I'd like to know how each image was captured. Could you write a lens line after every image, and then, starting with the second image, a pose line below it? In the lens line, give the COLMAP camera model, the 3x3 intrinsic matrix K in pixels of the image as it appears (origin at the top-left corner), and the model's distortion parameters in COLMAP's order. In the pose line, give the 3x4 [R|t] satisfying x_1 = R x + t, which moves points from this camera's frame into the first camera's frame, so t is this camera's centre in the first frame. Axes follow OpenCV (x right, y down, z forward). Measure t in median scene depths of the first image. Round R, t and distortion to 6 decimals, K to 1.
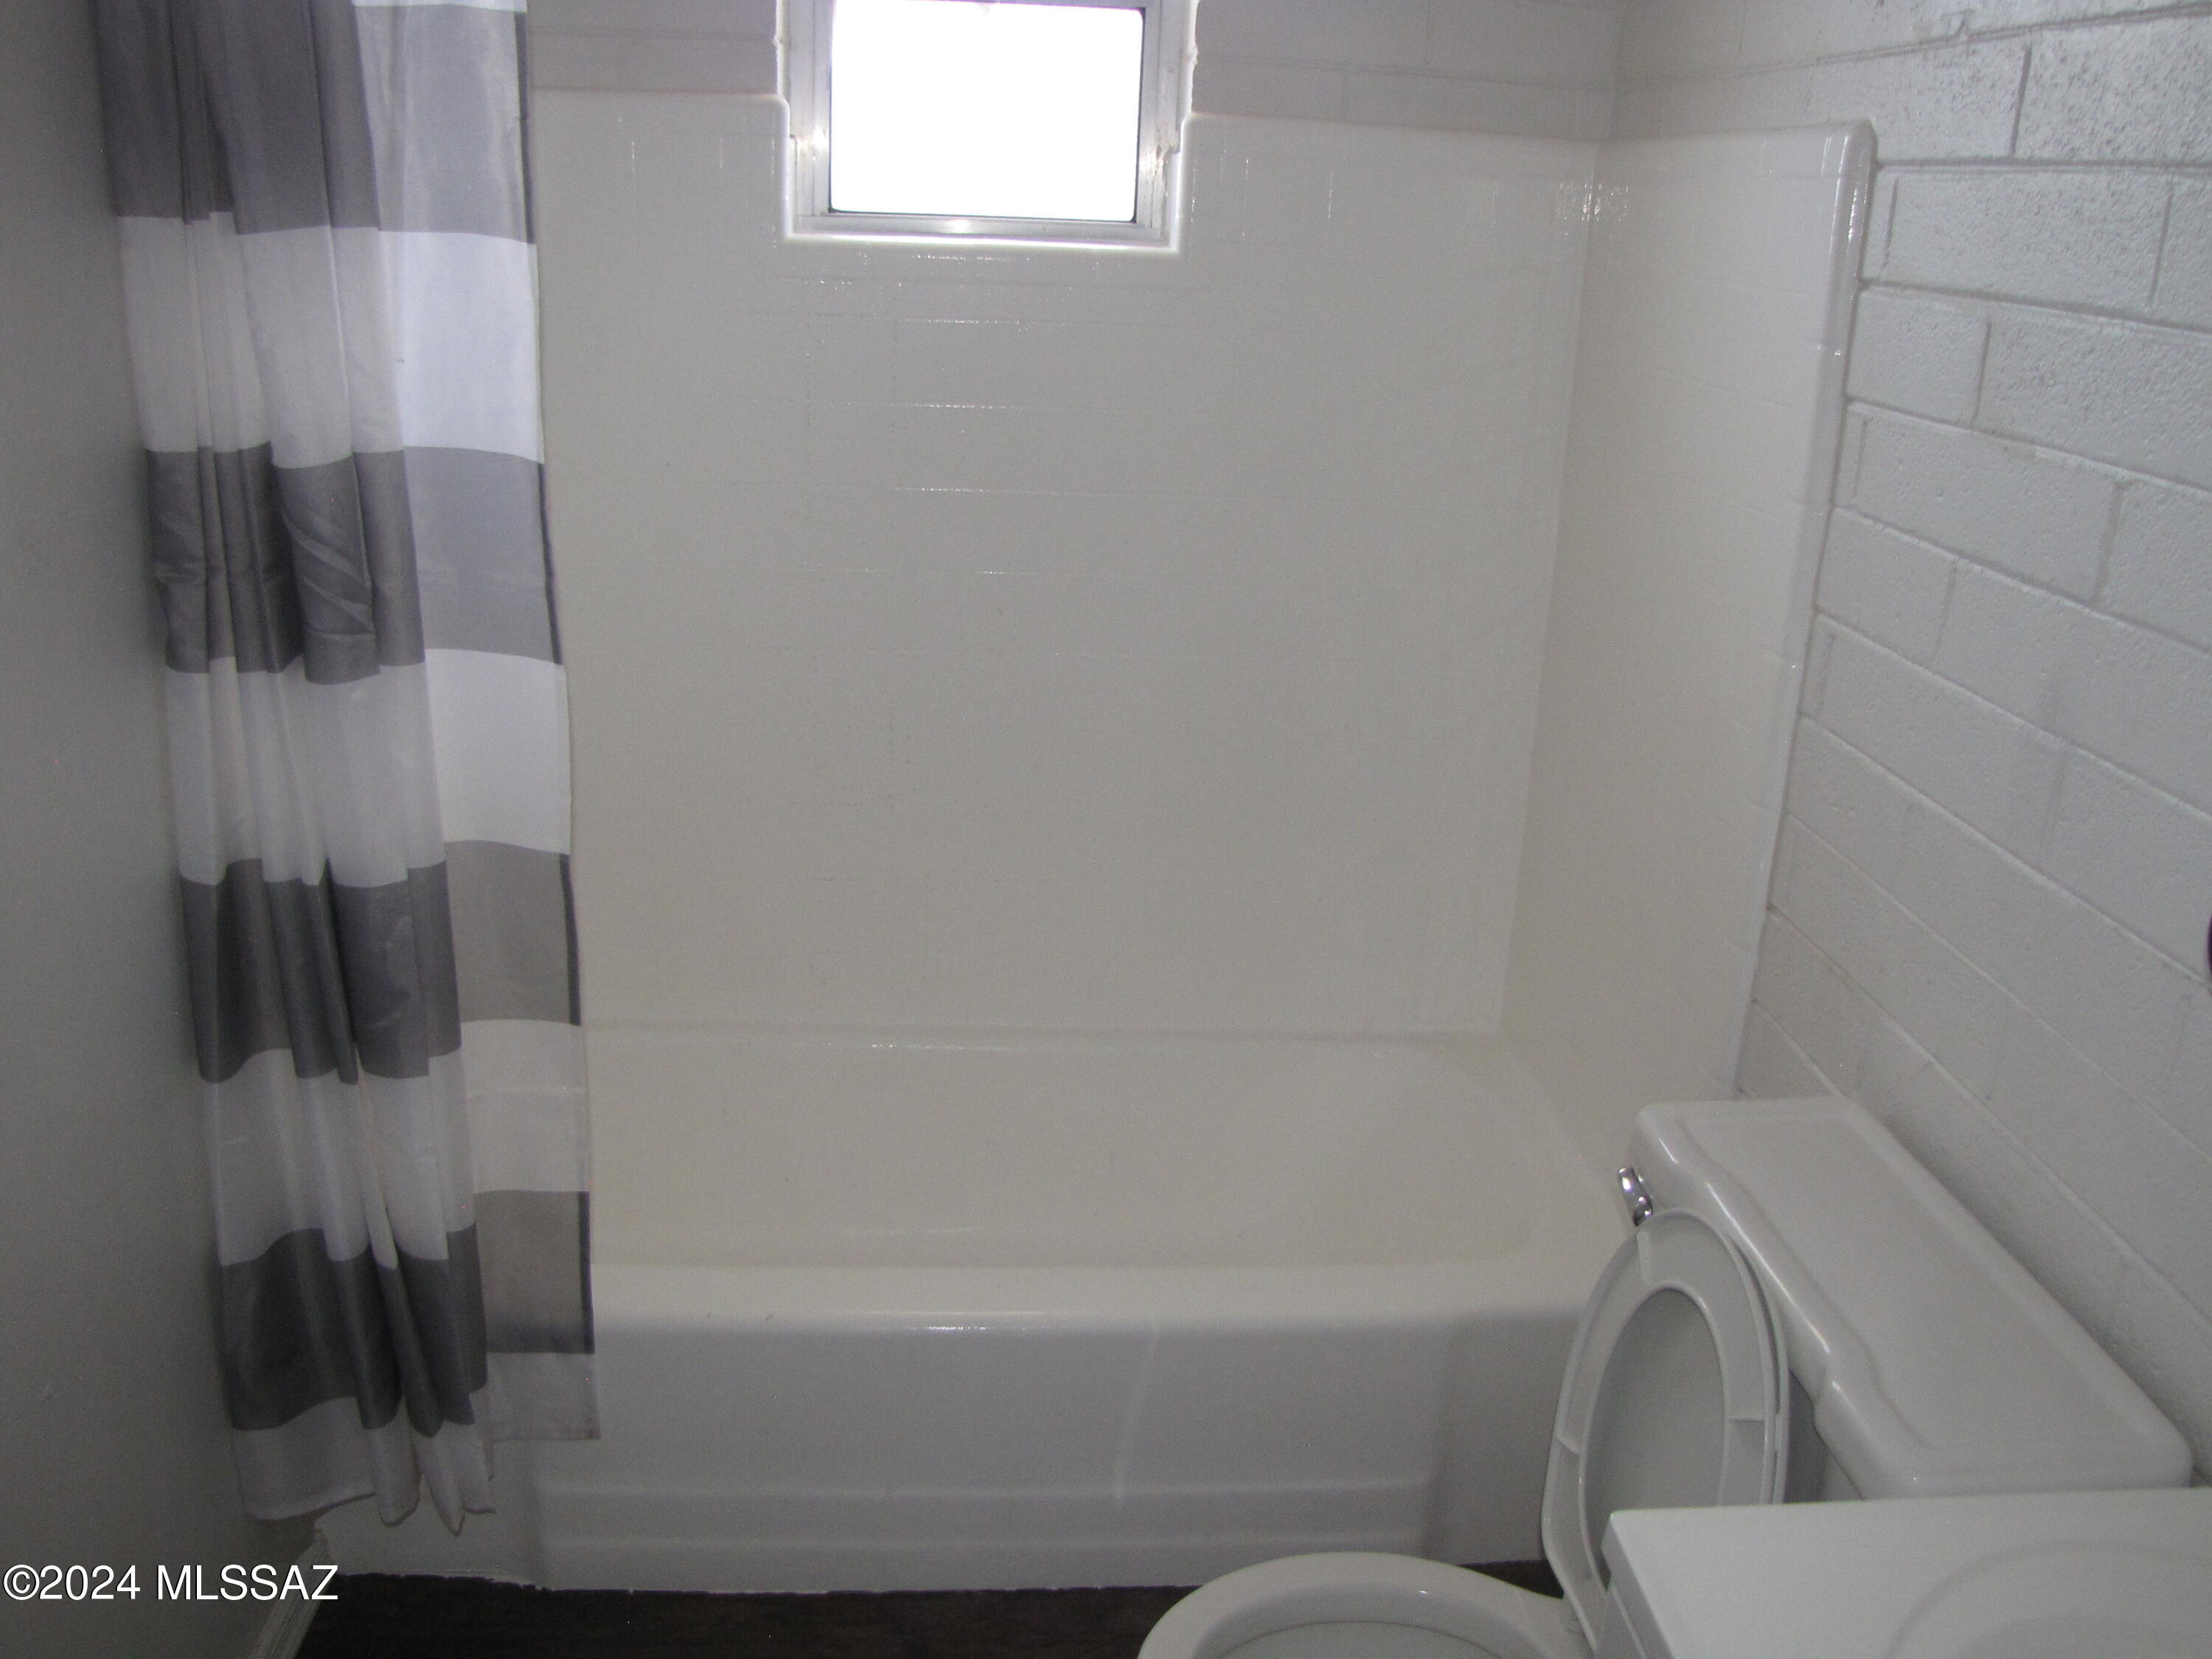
lens RADIAL K [[1873.6, 0, 1102.1], [0, 1873.6, 835.8], [0, 0, 1]] dist [-0.130272, 0.088436]
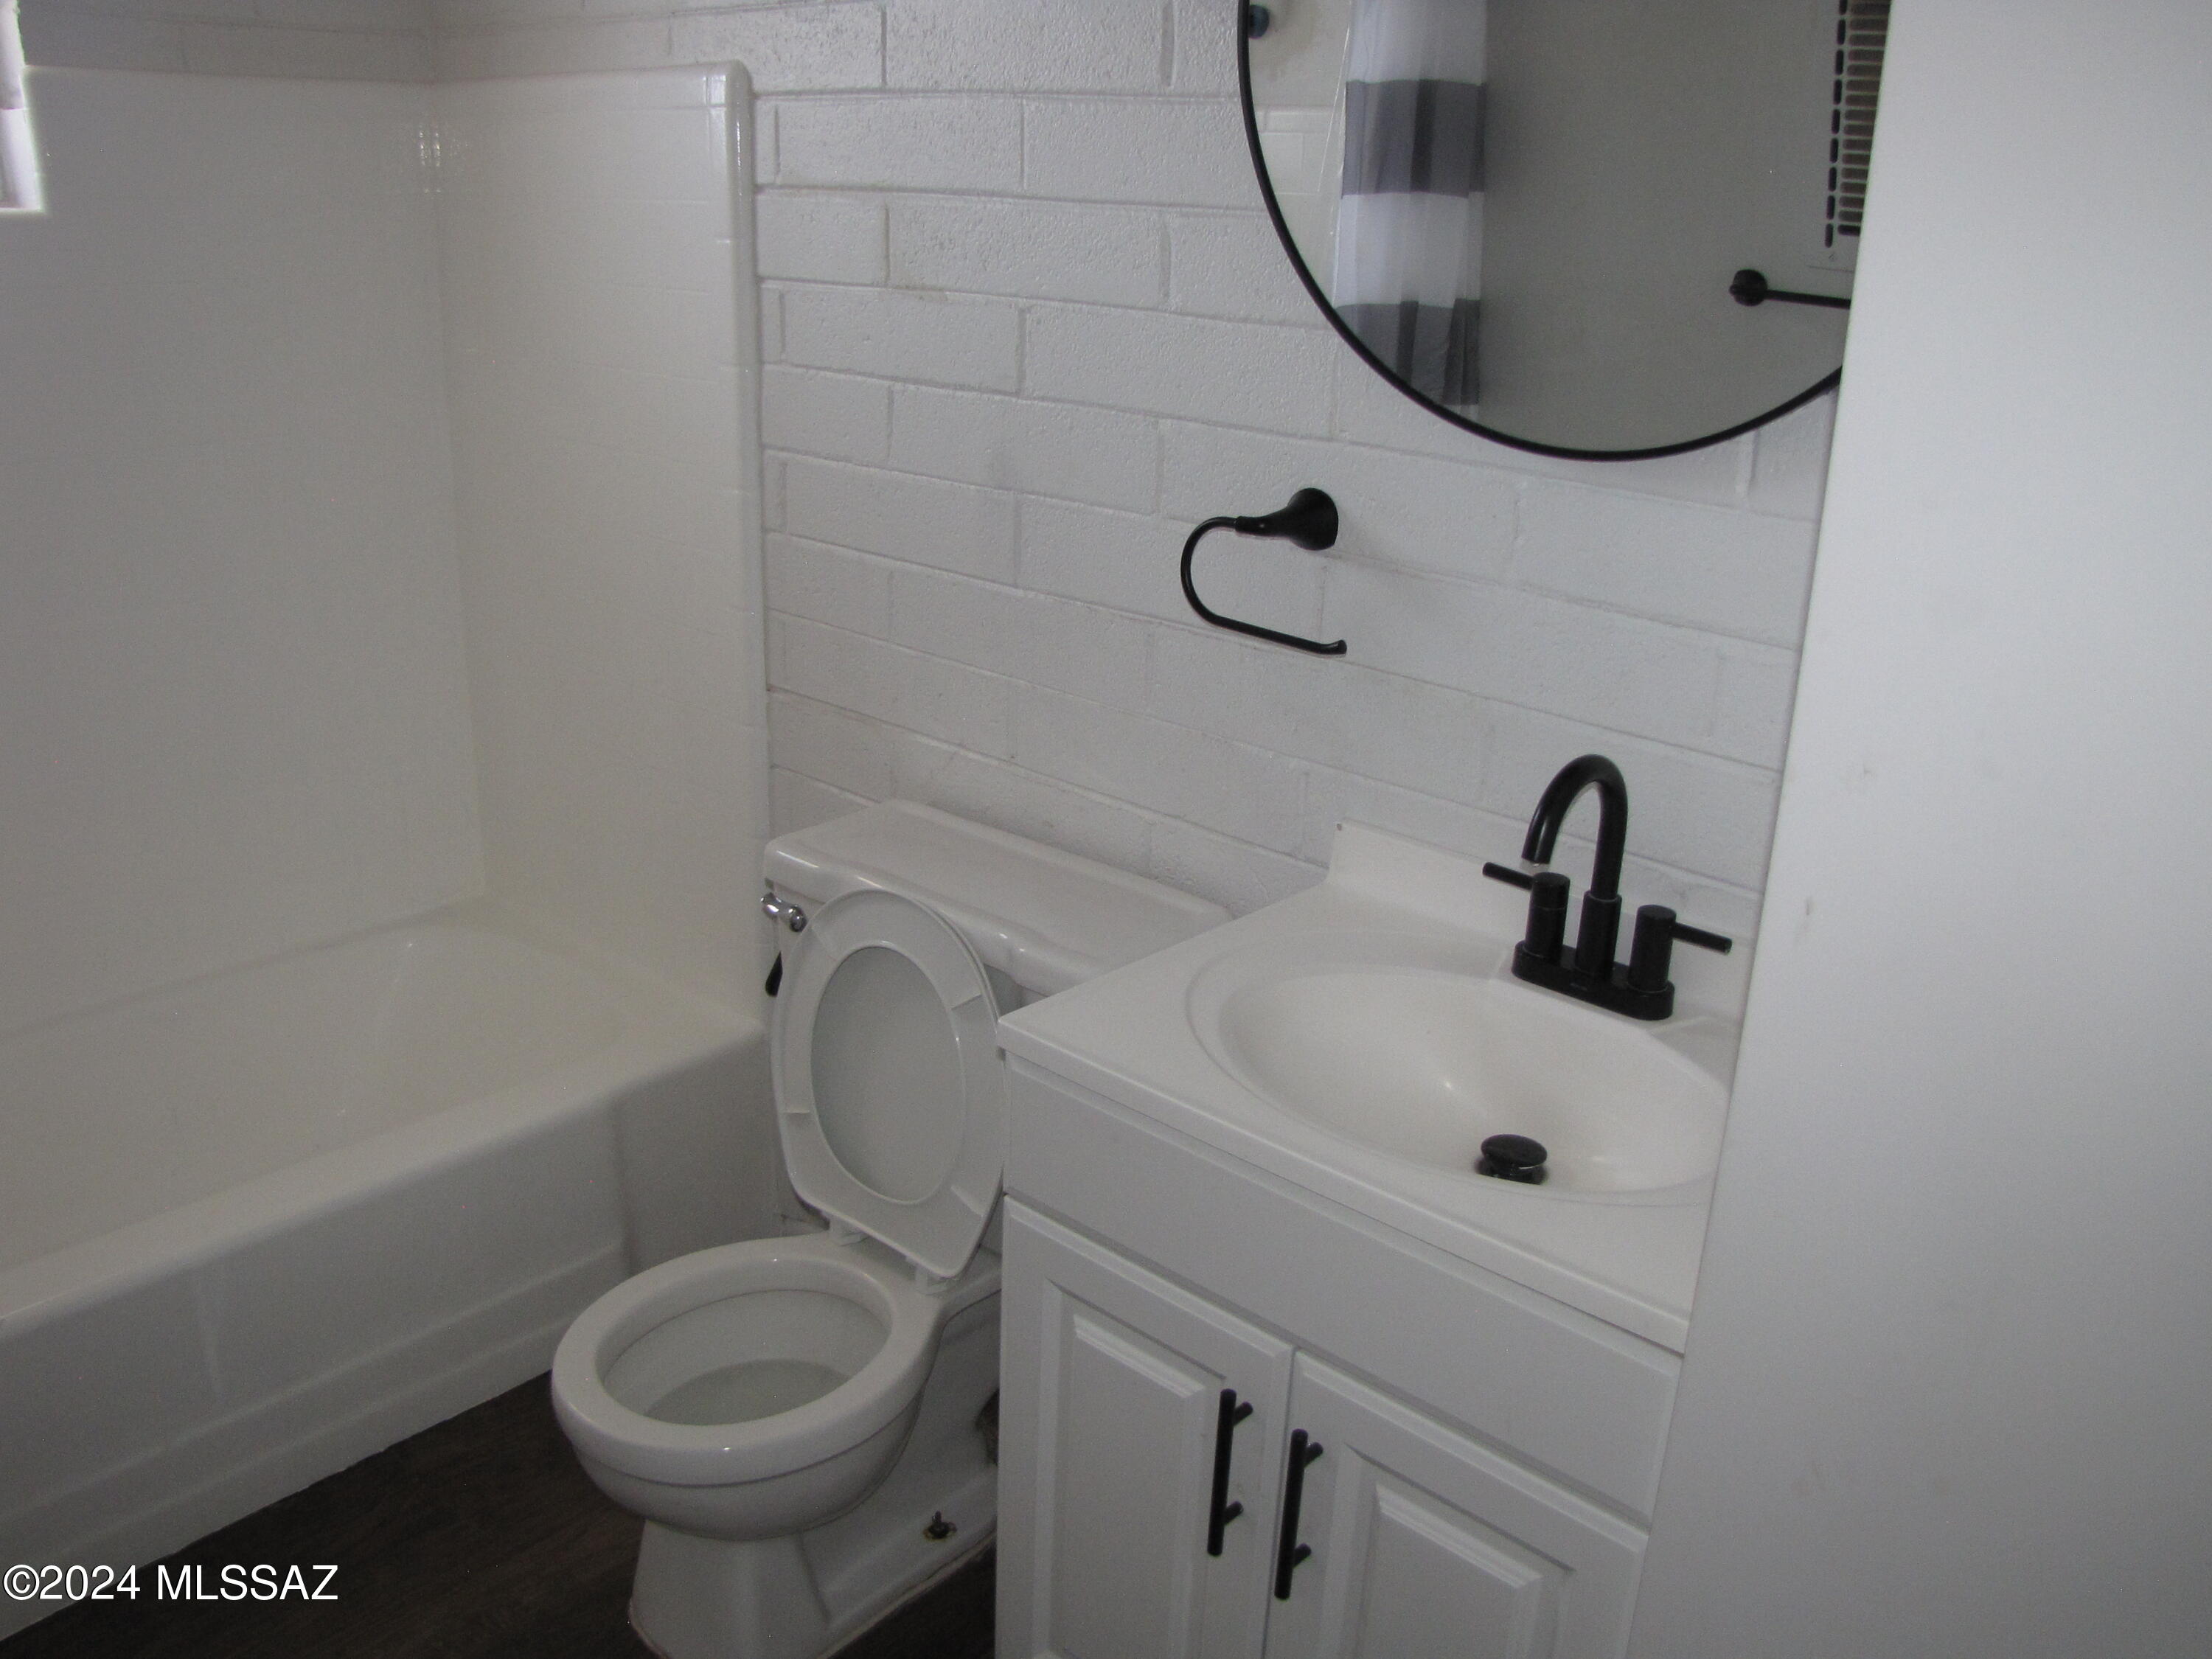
lens RADIAL K [[1873.6, 0, 1094.3], [0, 1873.6, 827.0], [0, 0, 1]] dist [-0.130272, 0.088436]
pose [[0.731481, -0.247380, 0.635405, -0.397574], [0.228504, 0.966917, 0.113391, 0.046668], [-0.642434, 0.062249, 0.763808, -0.137285]]
